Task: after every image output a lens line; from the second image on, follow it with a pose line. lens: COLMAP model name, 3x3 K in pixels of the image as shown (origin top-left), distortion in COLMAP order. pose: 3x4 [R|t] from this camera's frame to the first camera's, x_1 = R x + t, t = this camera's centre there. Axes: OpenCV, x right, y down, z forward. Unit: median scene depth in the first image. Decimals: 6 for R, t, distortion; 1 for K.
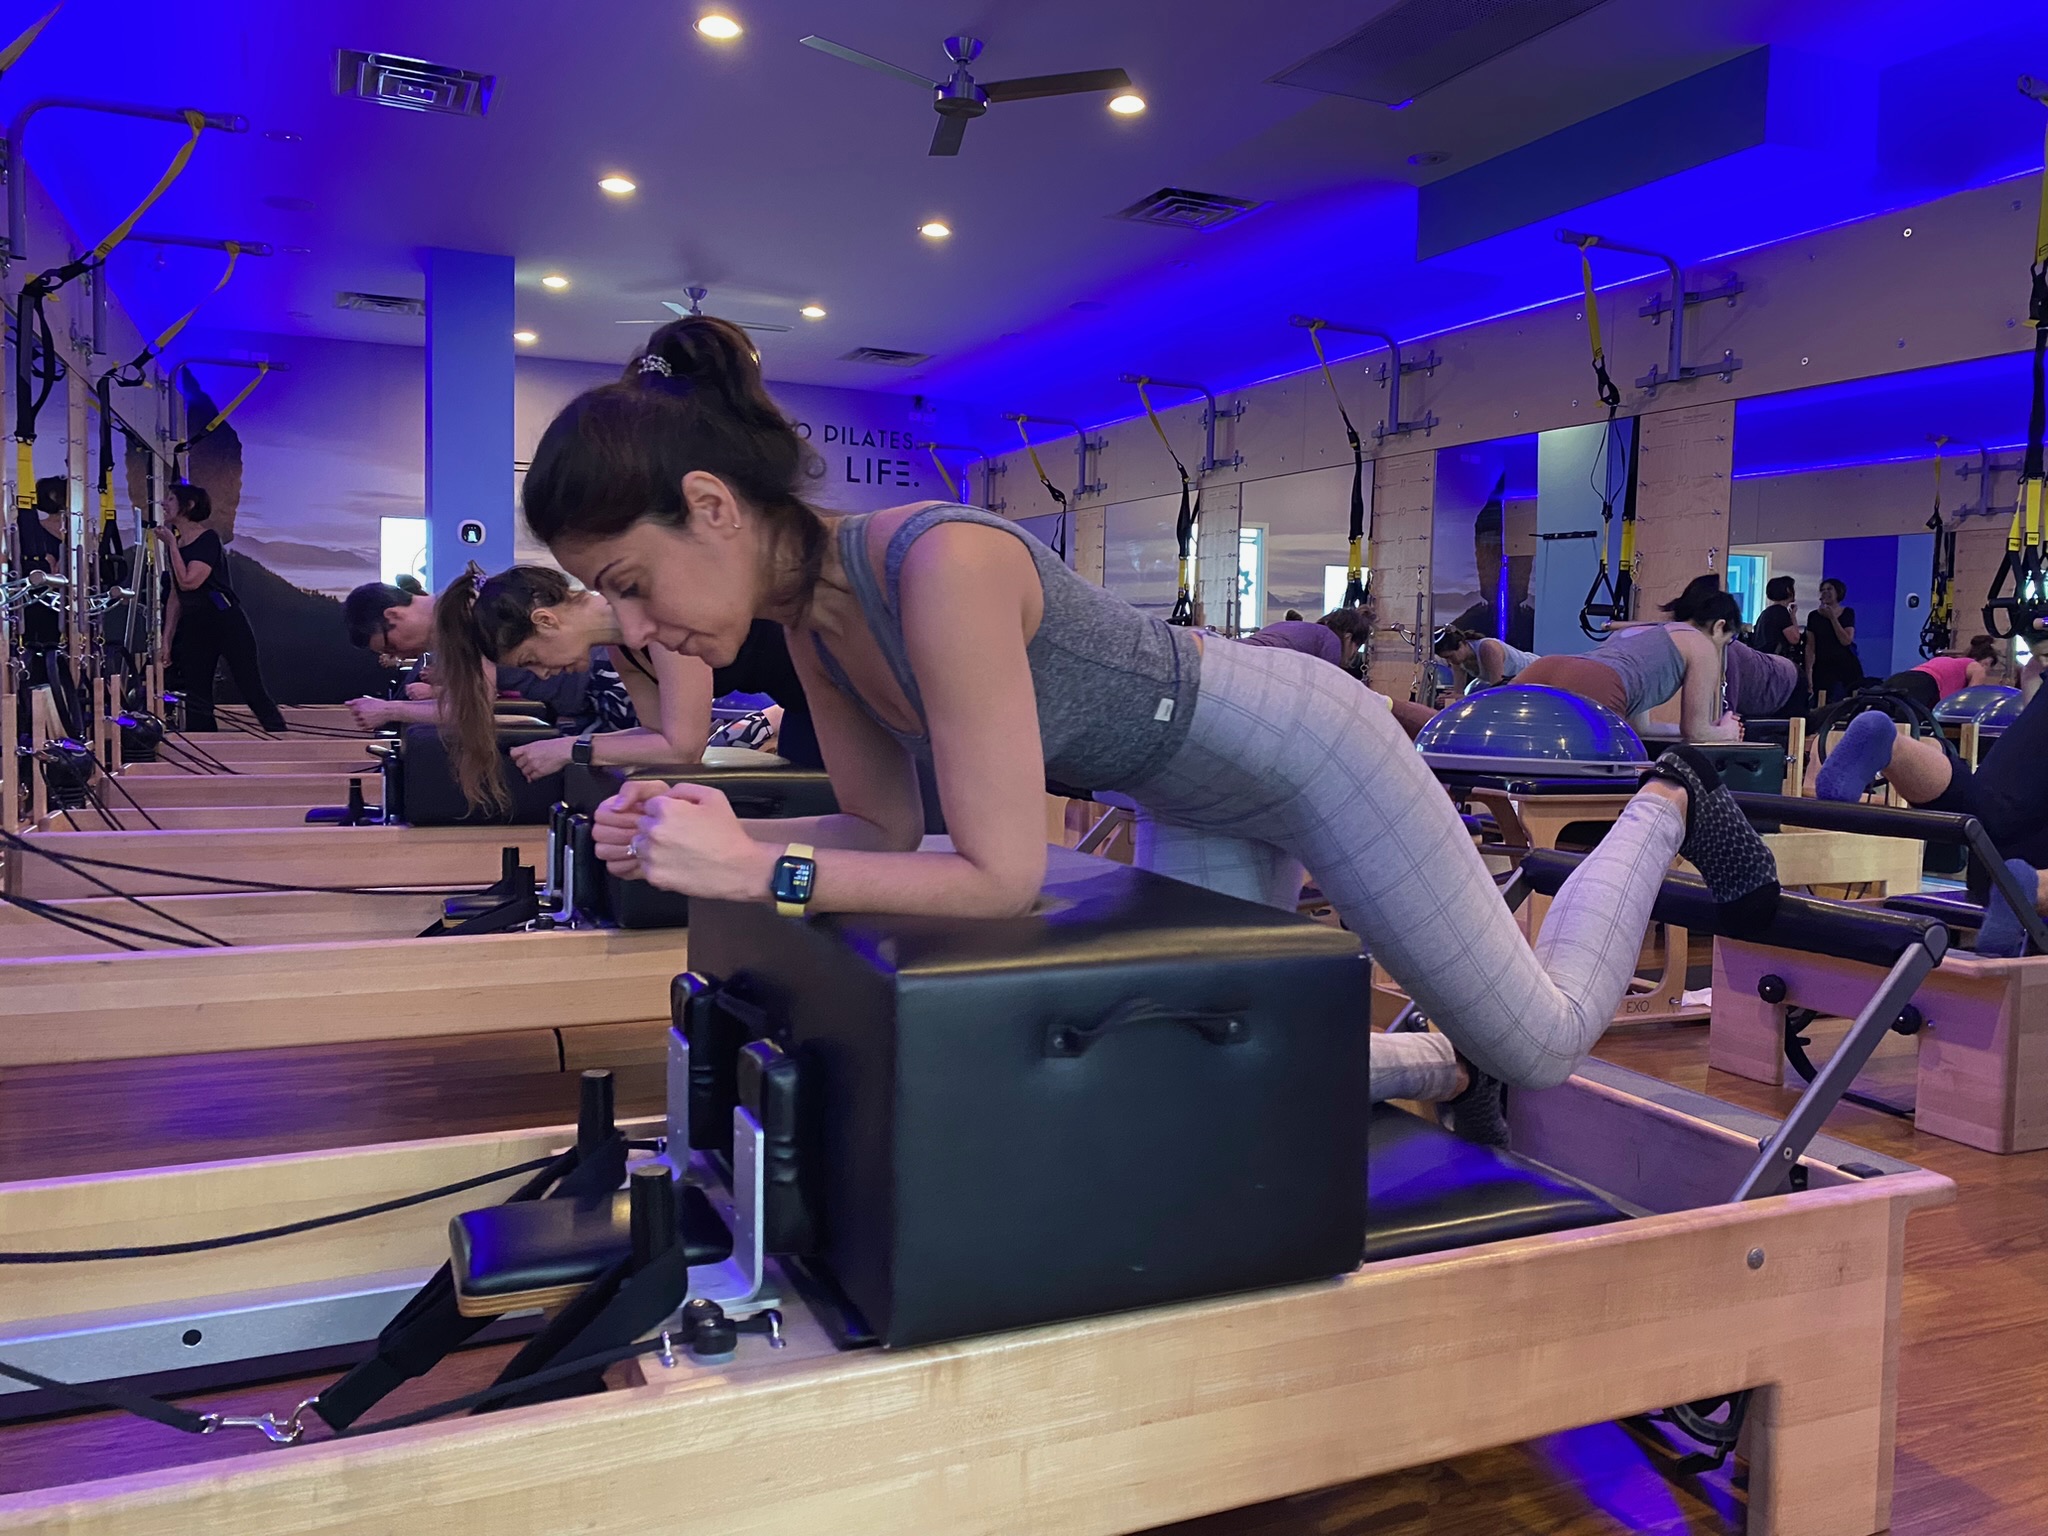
lens RADIAL K [[1551.4, 0, 1023.6], [0, 1551.4, 765.1], [0, 0, 1]] dist [-0.000473, -0.000008]
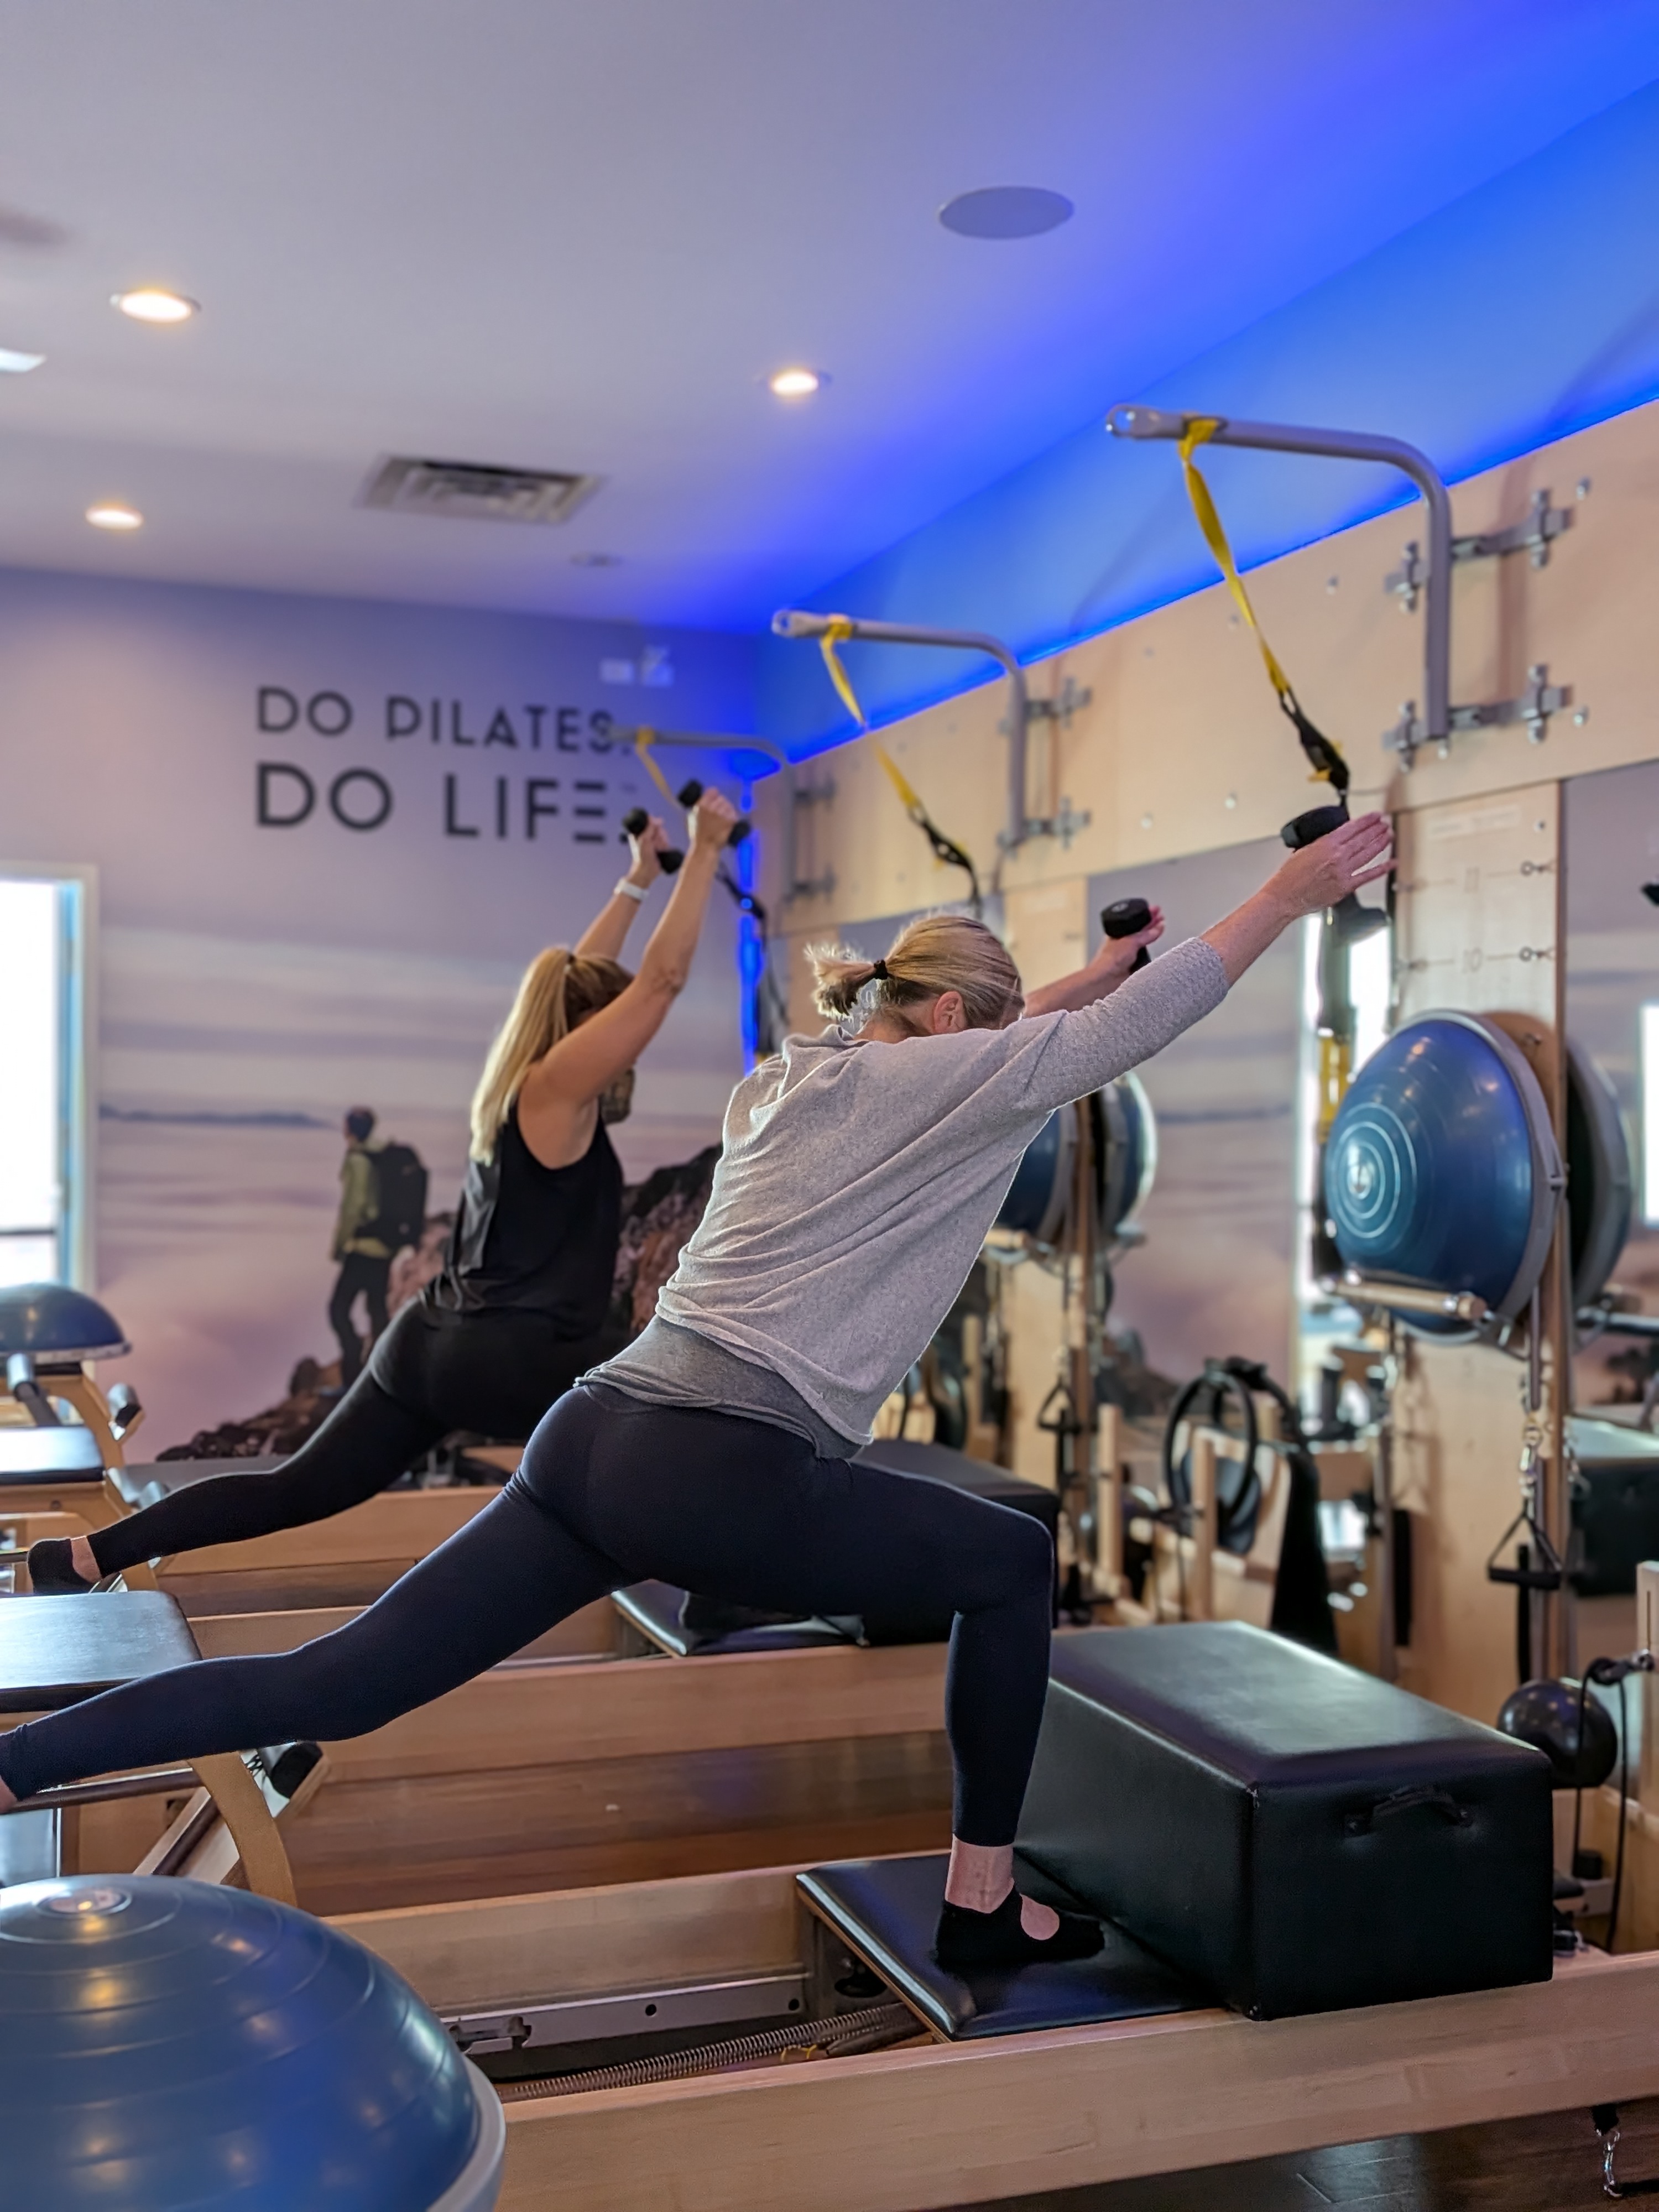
lens RADIAL K [[2299.4, 0, 829.5], [0, 2299.4, 1106.0], [0, 0, 1]] dist [0.002845, 0.000000]
pose [[0.997207, -0.016640, -0.072810, 0.031591], [0.011320, 0.997277, -0.072876, -0.078781], [0.073824, 0.071849, 0.994680, 0.485476]]
